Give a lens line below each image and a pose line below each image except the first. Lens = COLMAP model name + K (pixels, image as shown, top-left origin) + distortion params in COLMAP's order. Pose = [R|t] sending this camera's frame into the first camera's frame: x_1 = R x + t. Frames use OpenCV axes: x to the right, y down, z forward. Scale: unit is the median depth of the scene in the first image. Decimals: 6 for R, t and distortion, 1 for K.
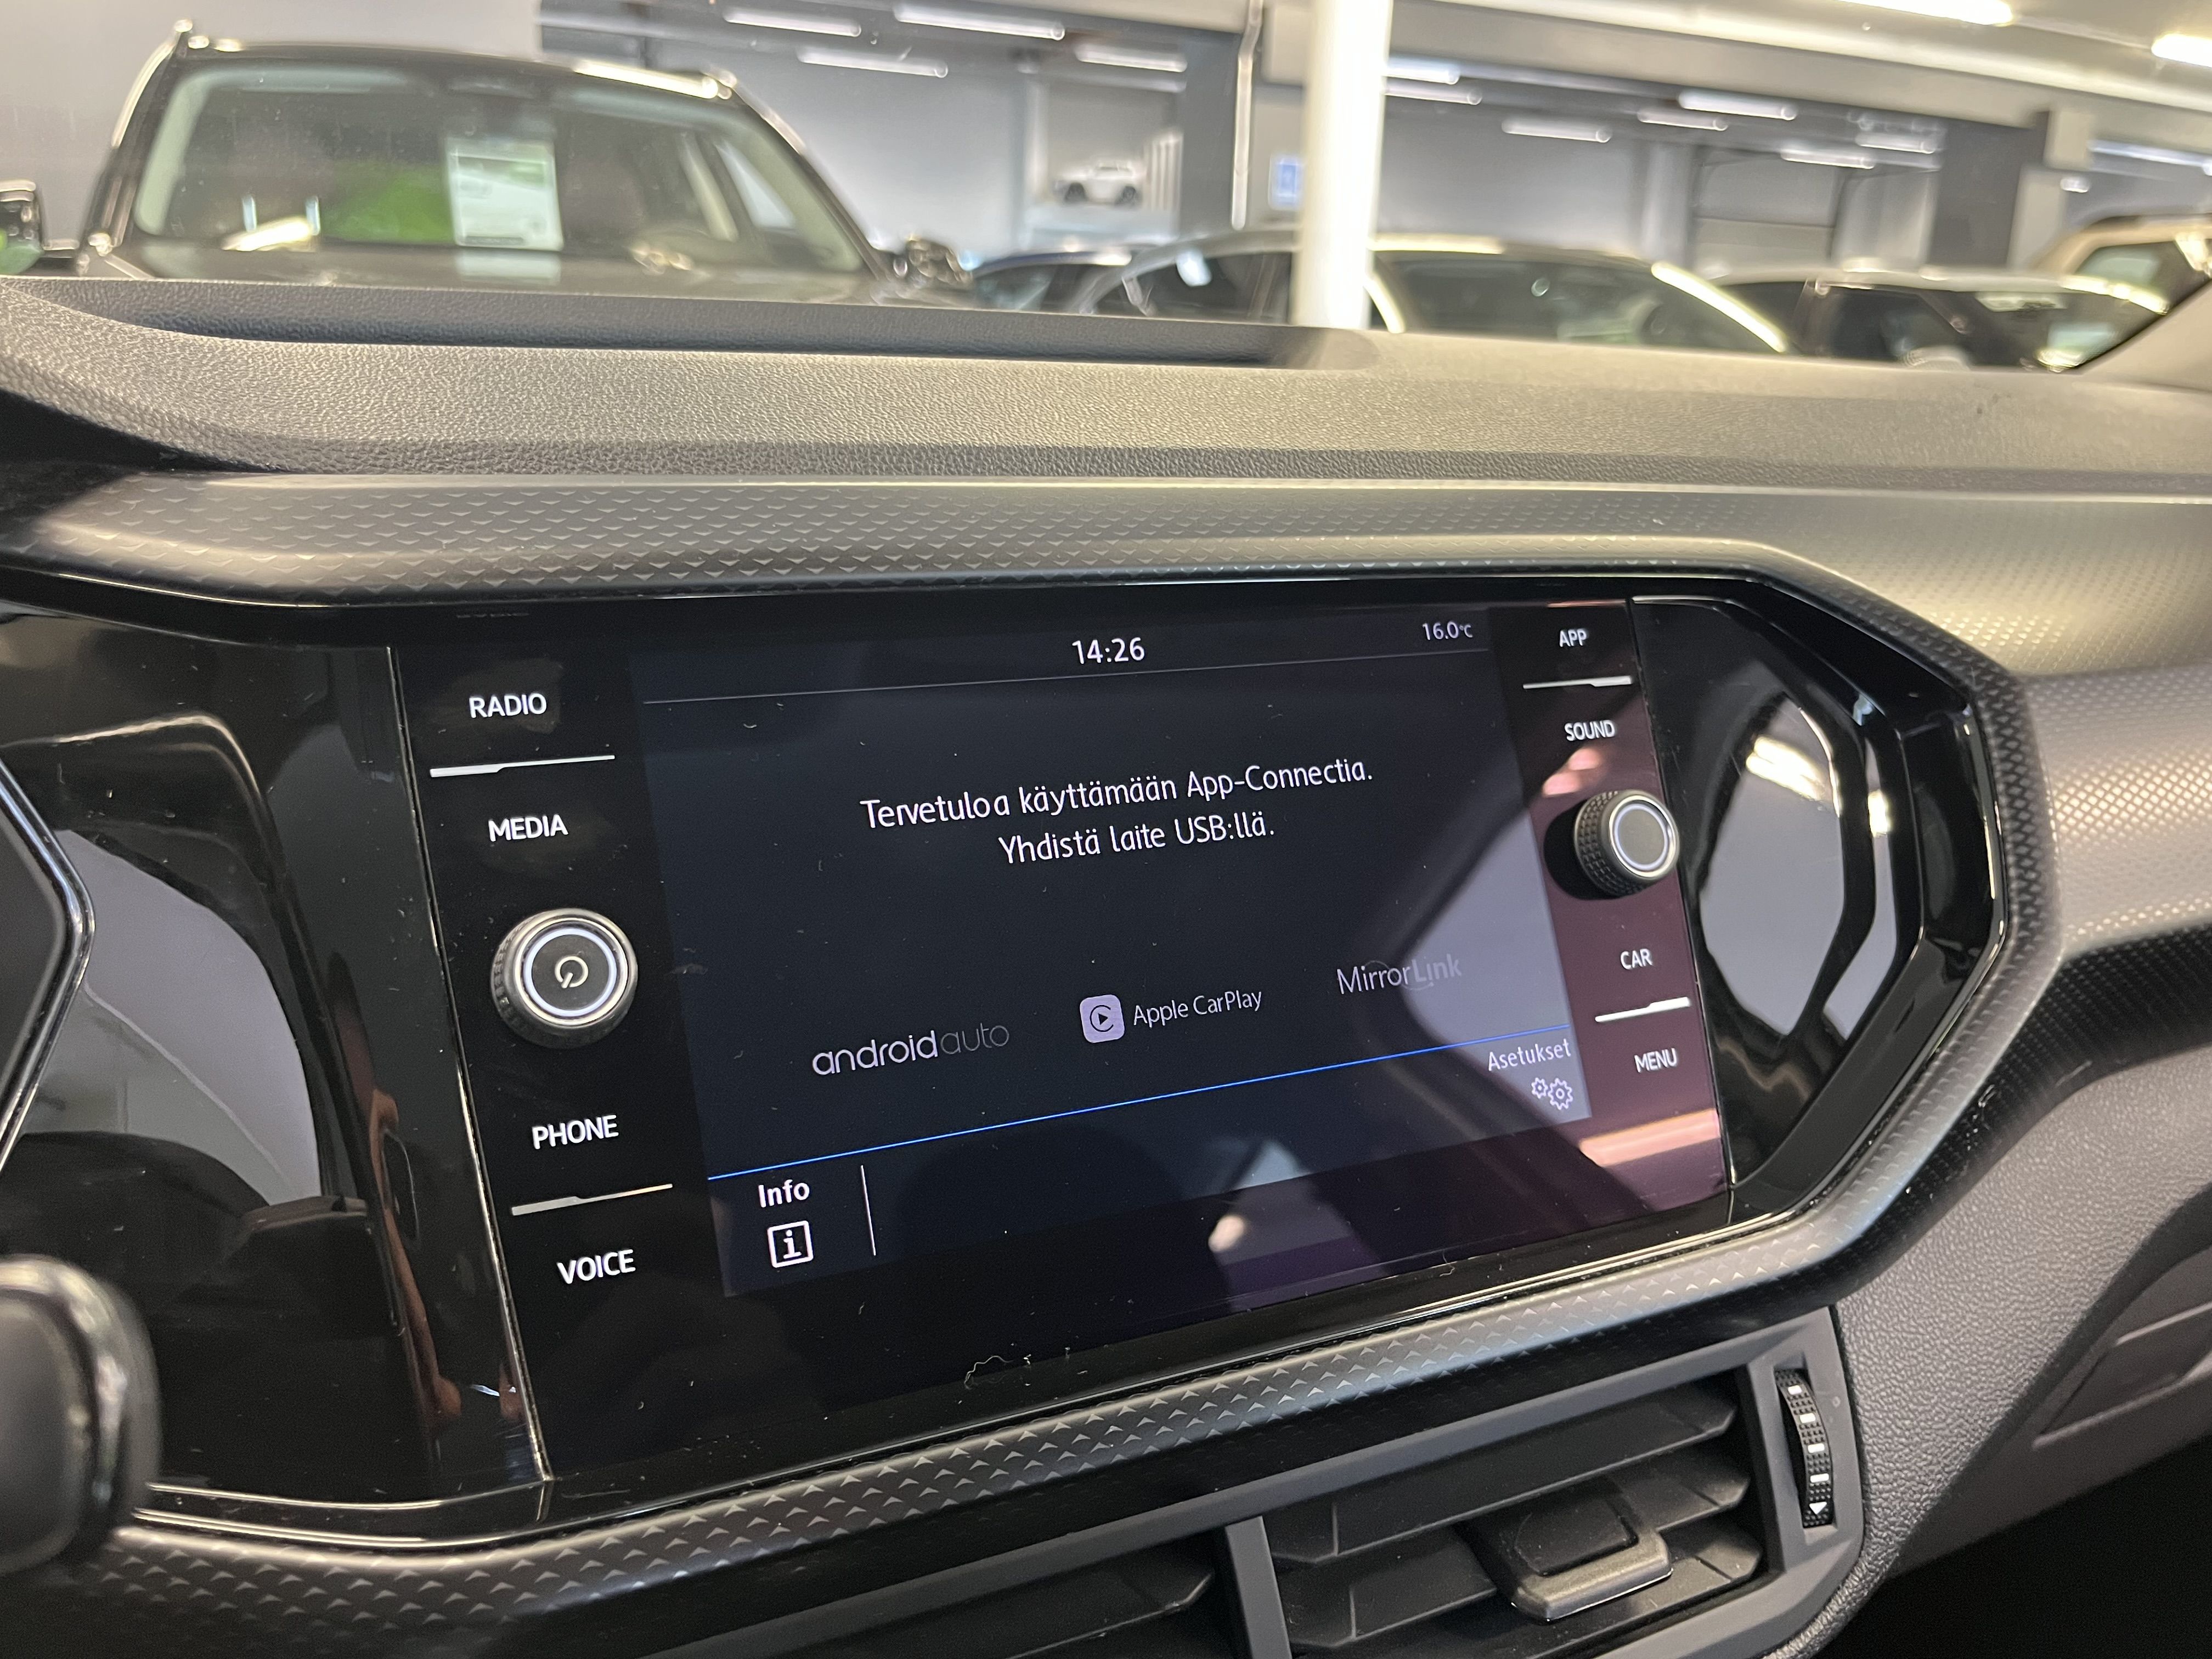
lens RADIAL K [[1753.2, 0, 1107.2], [0, 1753.2, 830.4], [0, 0, 1]] dist [0.002413, -0.004791]
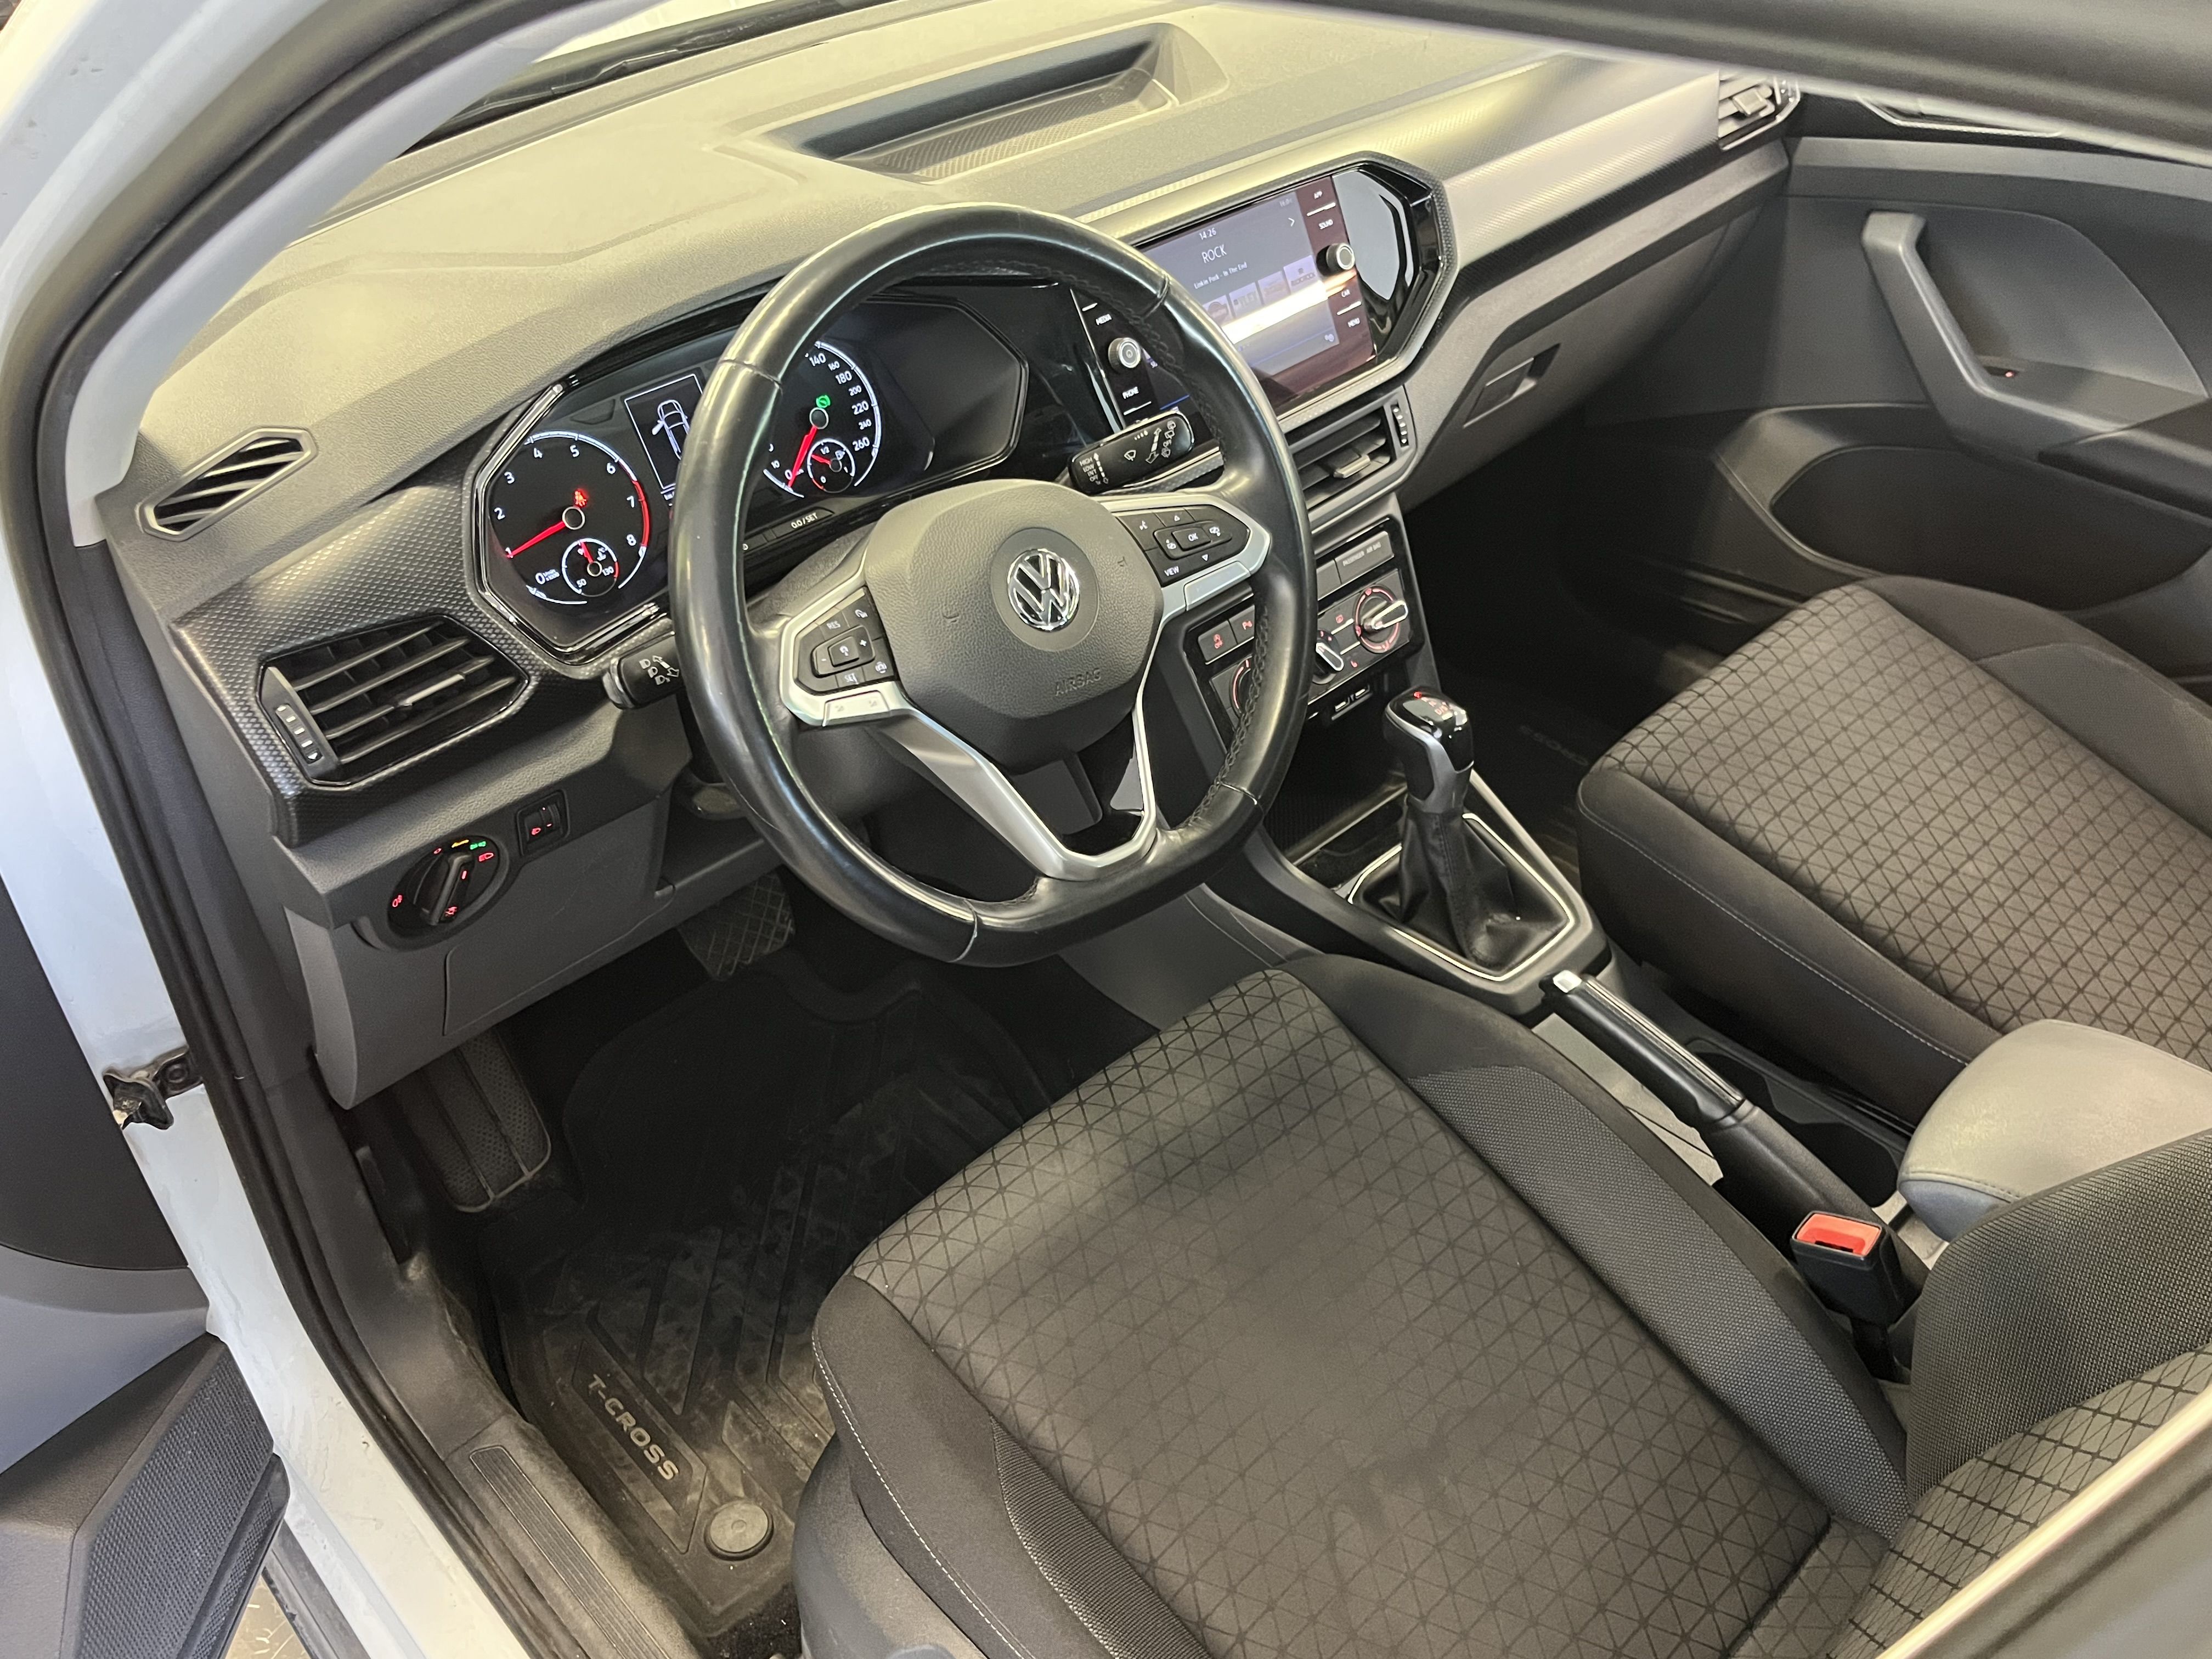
lens RADIAL K [[1753.2, 0, 1112.0], [0, 1753.2, 830.4], [0, 0, 1]] dist [0.002413, -0.004791]
pose [[0.947302, -0.241379, 0.210608, -1.106012], [0.134362, 0.896208, 0.422799, -0.496415], [-0.290803, -0.372221, 0.881411, -2.279372]]
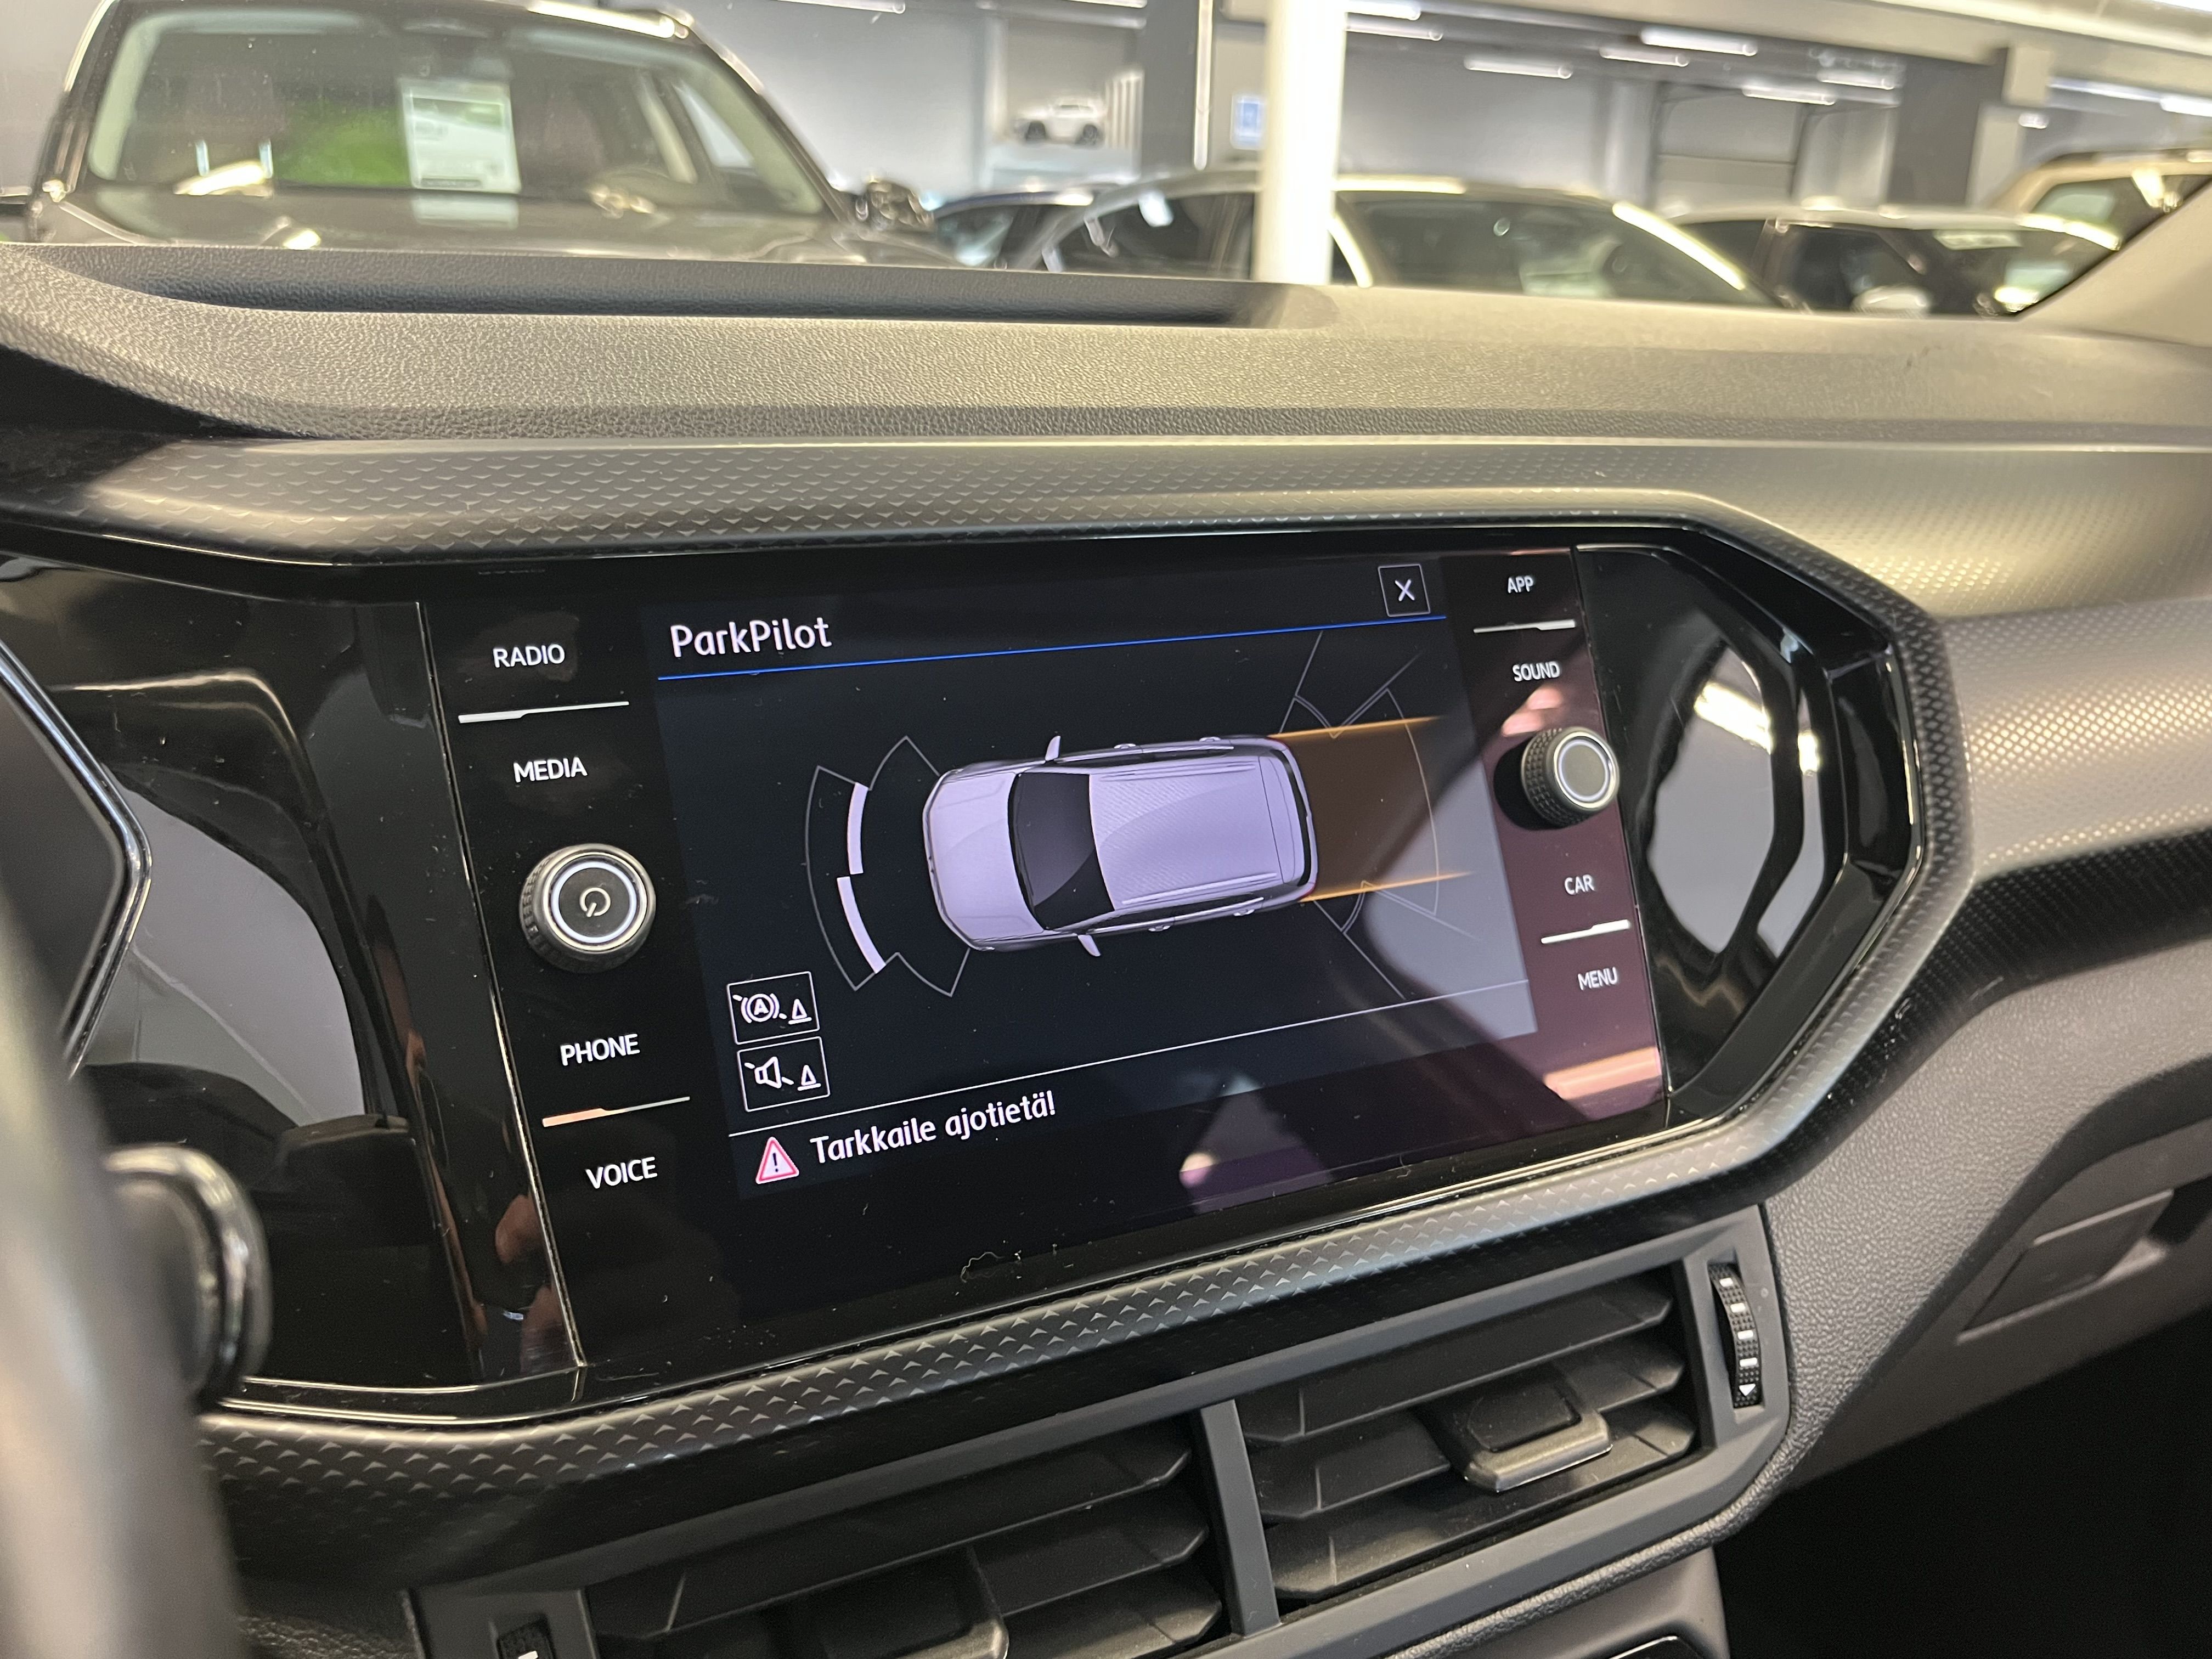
lens RADIAL K [[1753.2, 0, 1102.2], [0, 1753.2, 822.9], [0, 0, 1]] dist [0.002413, -0.004791]
pose [[0.999825, -0.008896, 0.016450, -0.007163], [0.008435, 0.999574, 0.027938, 0.003115], [-0.016691, -0.027794, 0.999474, -0.064467]]
